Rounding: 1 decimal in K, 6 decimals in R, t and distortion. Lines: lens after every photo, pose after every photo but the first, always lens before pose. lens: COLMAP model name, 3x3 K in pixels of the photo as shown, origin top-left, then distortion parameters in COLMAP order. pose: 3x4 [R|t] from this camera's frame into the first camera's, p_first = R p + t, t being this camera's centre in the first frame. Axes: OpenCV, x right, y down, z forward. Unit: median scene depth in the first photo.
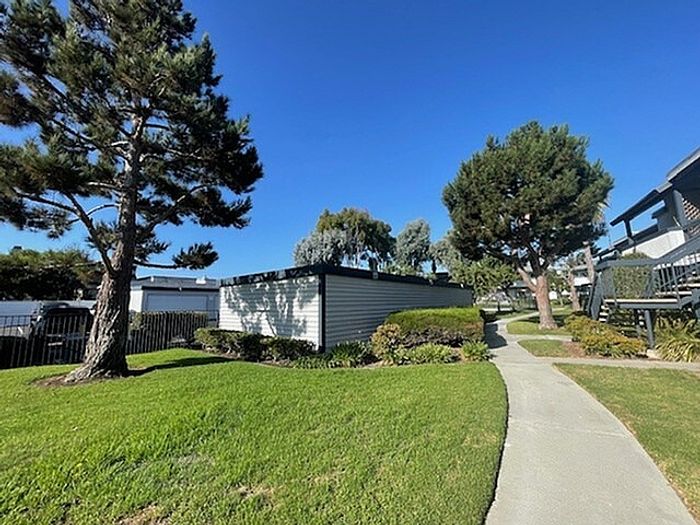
lens RADIAL K [[290.8, 0, 347.8], [0, 290.8, 259.9], [0, 0, 1]] dist [-0.001164, -0.000218]
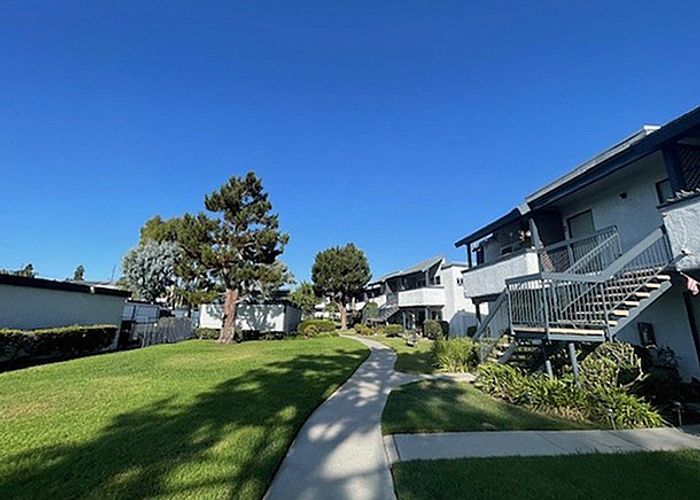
lens RADIAL K [[279.4, 0, 350.0], [0, 279.4, 250.0], [0, 0, 1]] dist [0.001101, 0.000003]
pose [[0.763218, 0.182467, 0.619842, -0.972509], [-0.128240, 0.982991, -0.131465, -0.130427], [-0.633287, 0.020848, 0.773636, -0.948743]]
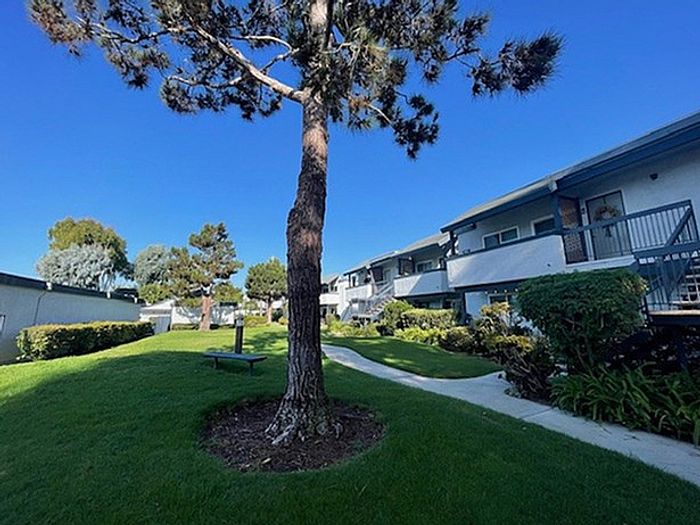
lens RADIAL K [[290.8, 0, 347.8], [0, 290.8, 259.9], [0, 0, 1]] dist [-0.001164, -0.000218]
pose [[0.521213, 0.168431, 0.836641, -1.980865], [-0.128437, 0.984647, -0.118213, -0.215519], [-0.843707, -0.045842, 0.534843, -1.677999]]
